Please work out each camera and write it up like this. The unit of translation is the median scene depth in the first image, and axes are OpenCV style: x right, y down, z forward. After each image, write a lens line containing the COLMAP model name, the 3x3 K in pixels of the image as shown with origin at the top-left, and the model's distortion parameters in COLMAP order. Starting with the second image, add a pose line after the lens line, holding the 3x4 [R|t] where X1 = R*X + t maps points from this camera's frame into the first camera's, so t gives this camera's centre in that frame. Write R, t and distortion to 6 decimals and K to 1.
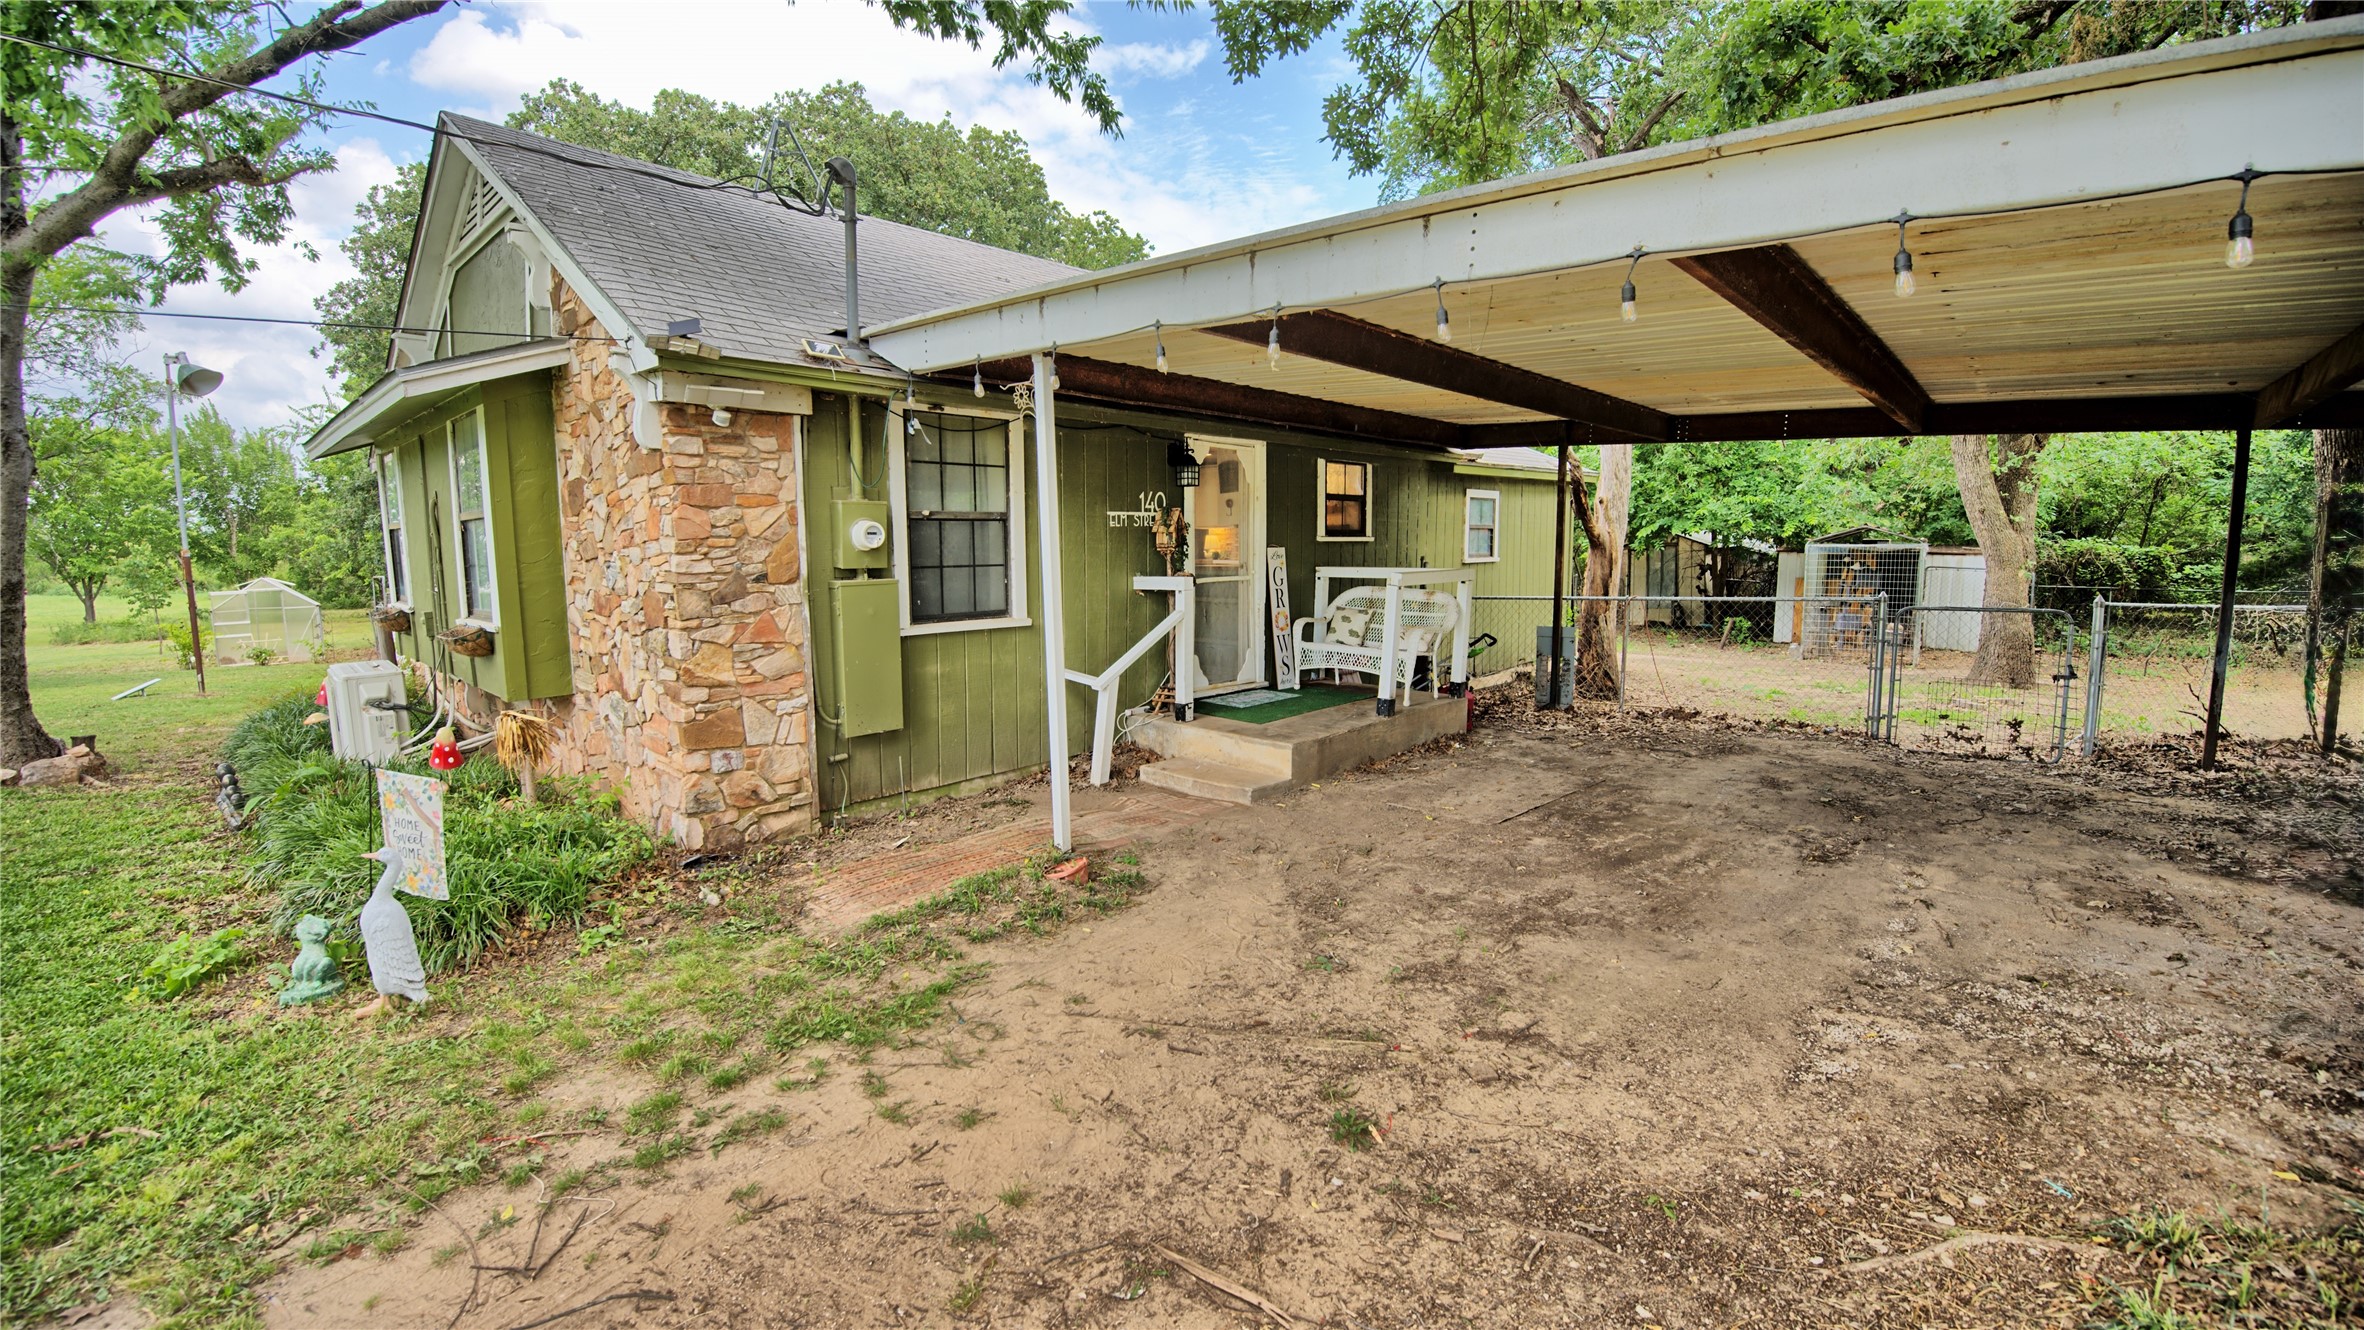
lens RADIAL K [[958.6, 0, 1180.8], [0, 958.6, 663.2], [0, 0, 1]] dist [-0.042117, -0.000676]
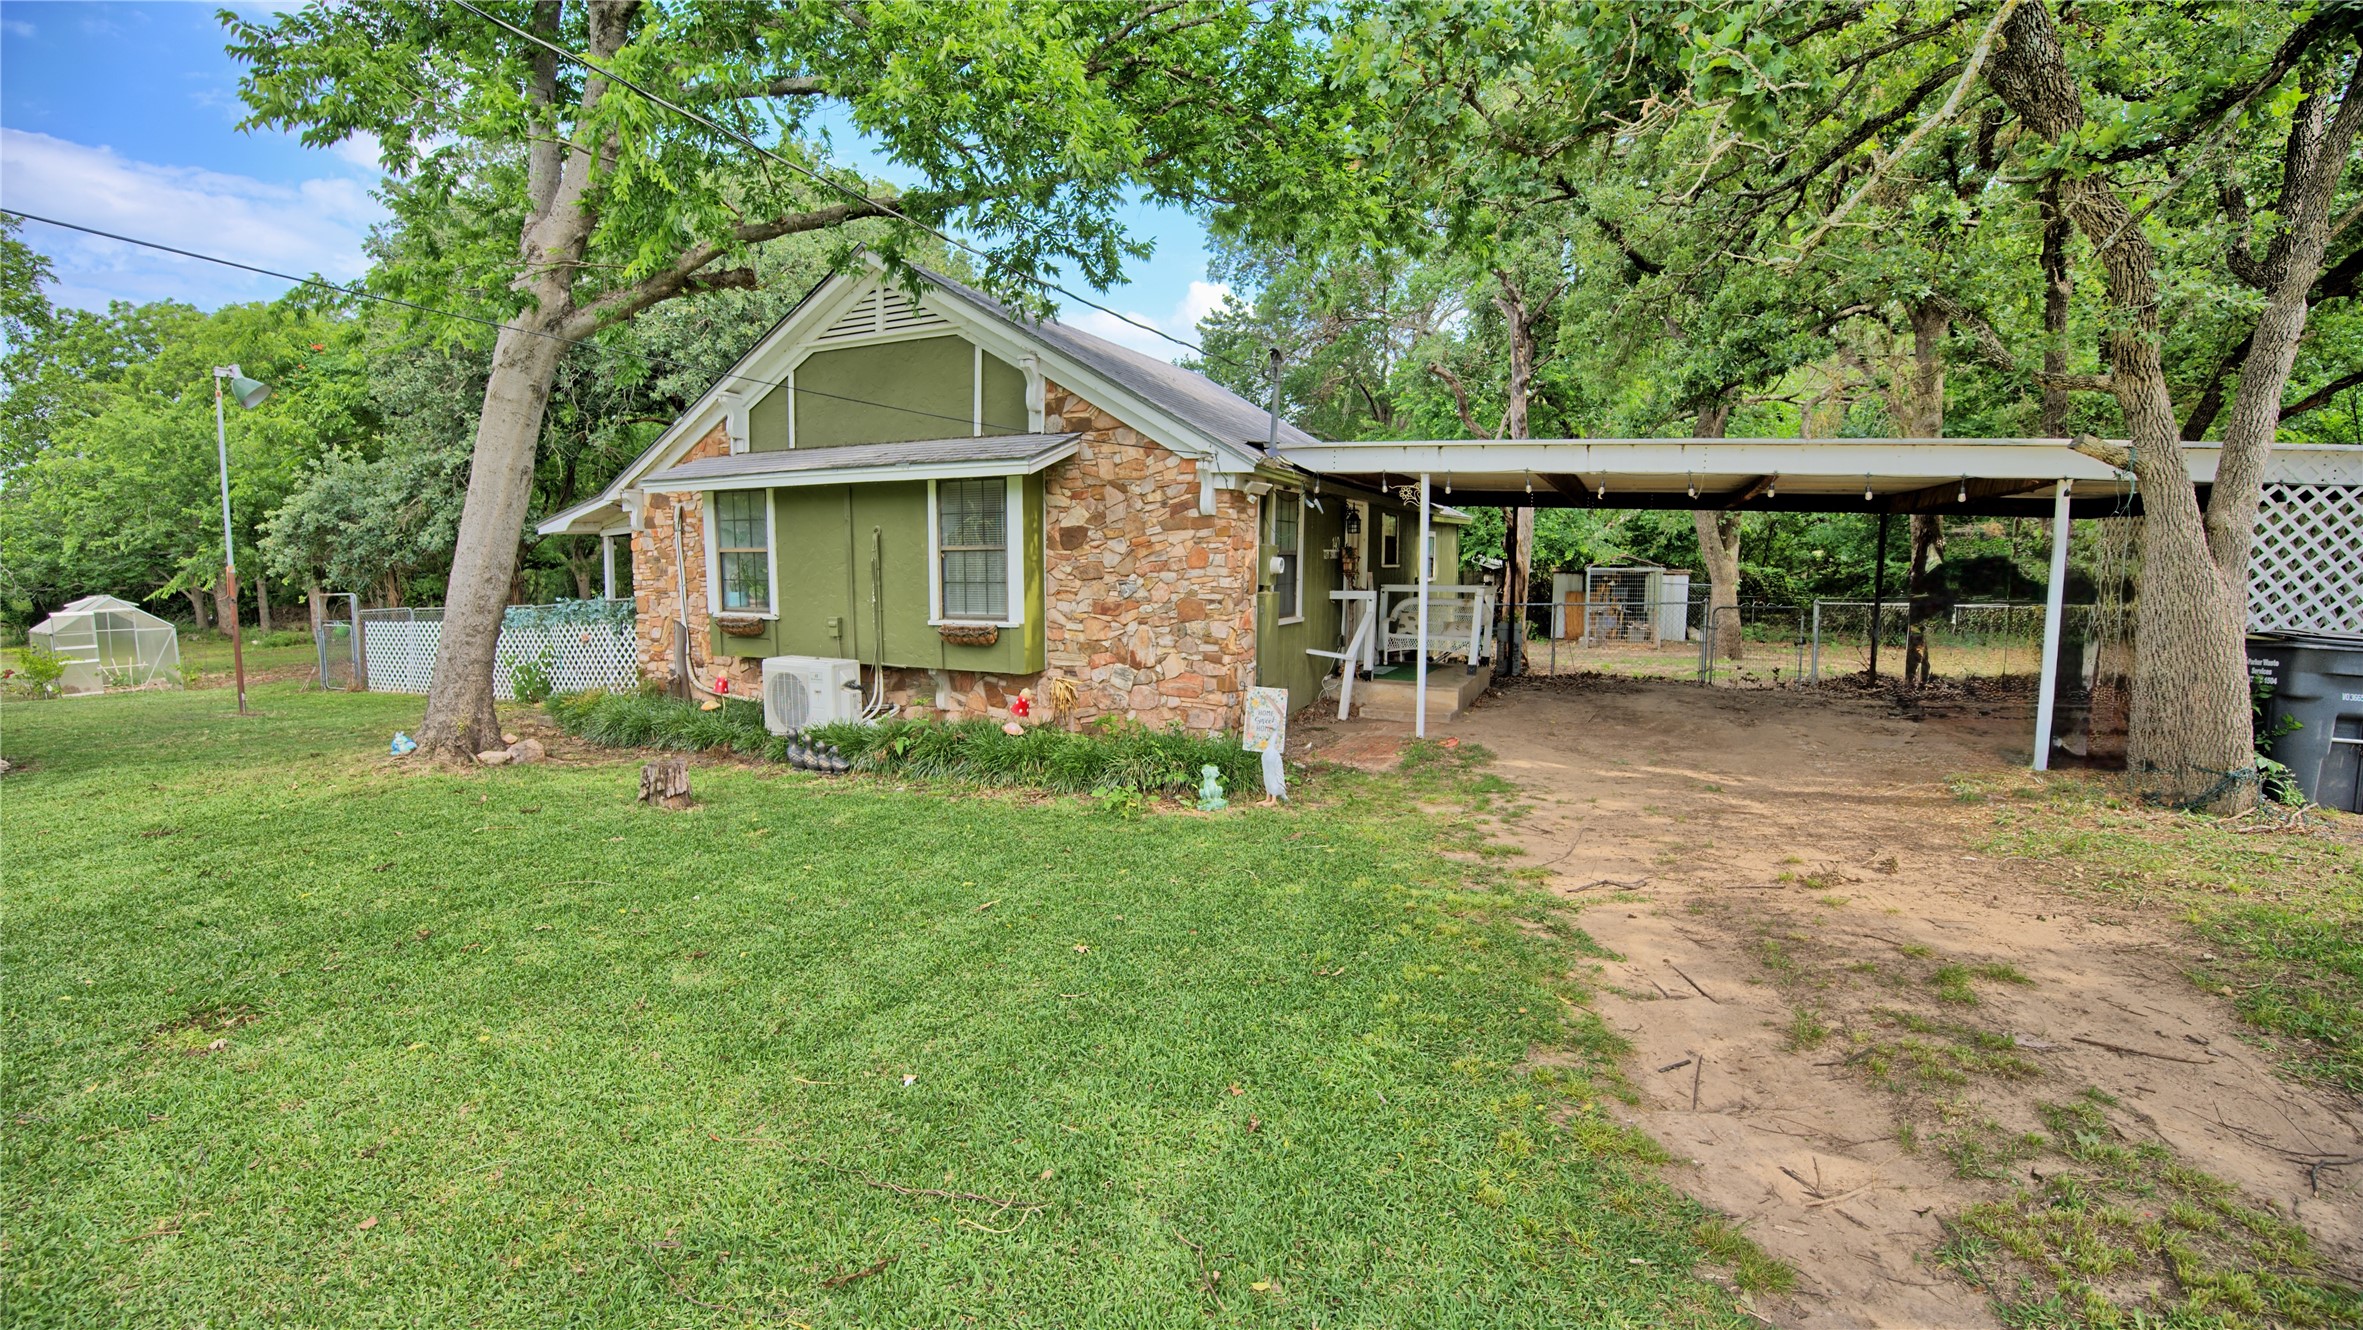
lens RADIAL K [[958.2, 0, 1180.3], [0, 958.2, 663.2], [0, 0, 1]] dist [-0.042117, -0.000676]
pose [[0.956641, -0.025385, 0.290161, -0.731379], [0.030862, 0.999421, -0.014314, 0.041476], [-0.289630, 0.022648, 0.956871, -0.413448]]
